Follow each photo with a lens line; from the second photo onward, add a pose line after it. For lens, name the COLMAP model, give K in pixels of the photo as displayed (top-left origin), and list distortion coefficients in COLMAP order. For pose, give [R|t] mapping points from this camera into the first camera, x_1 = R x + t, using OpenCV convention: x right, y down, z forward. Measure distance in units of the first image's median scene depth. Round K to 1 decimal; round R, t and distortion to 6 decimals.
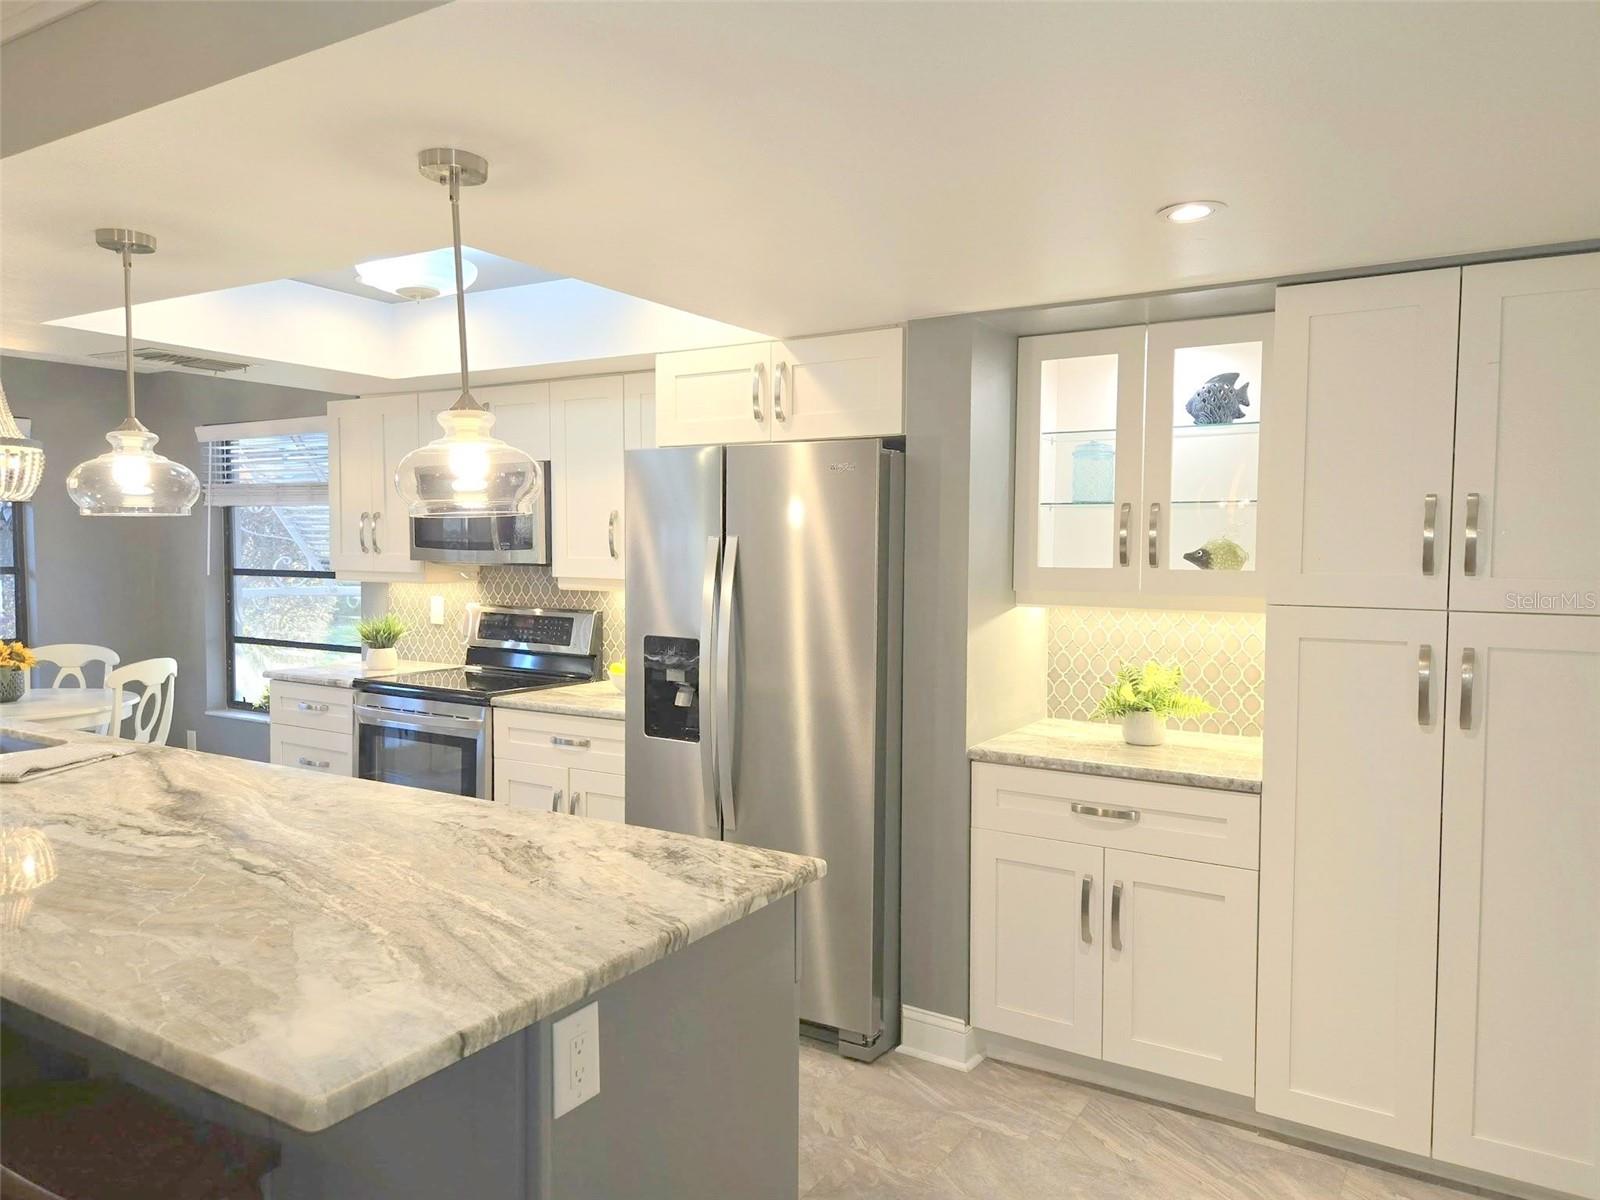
lens RADIAL K [[1079.4, 0, 801.3], [0, 1079.4, 601.4], [0, 0, 1]] dist [0.006694, 0.001382]
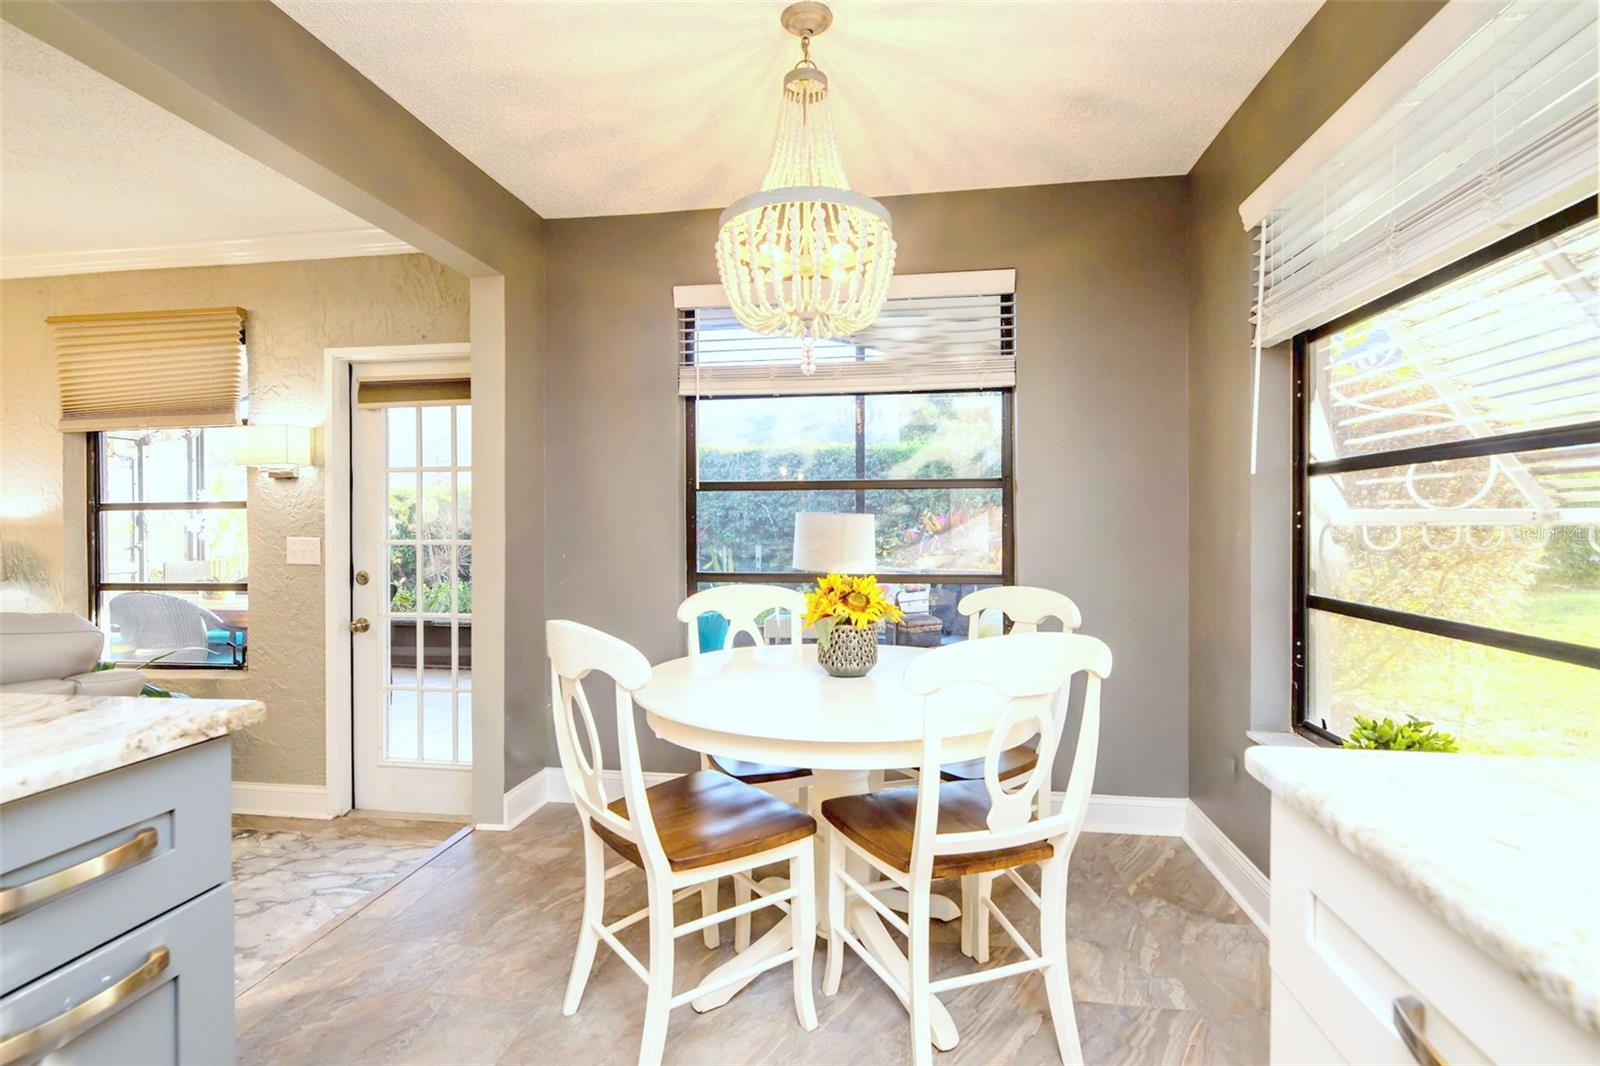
lens RADIAL K [[742.1, 0, 801.2], [0, 742.1, 532.3], [0, 0, 1]] dist [-0.001355, 0.000013]
pose [[0.383451, 0.003342, -0.923555, -0.298713], [-0.041206, 0.999060, -0.013493, 0.017542], [0.922642, 0.043230, 0.383228, 0.656225]]
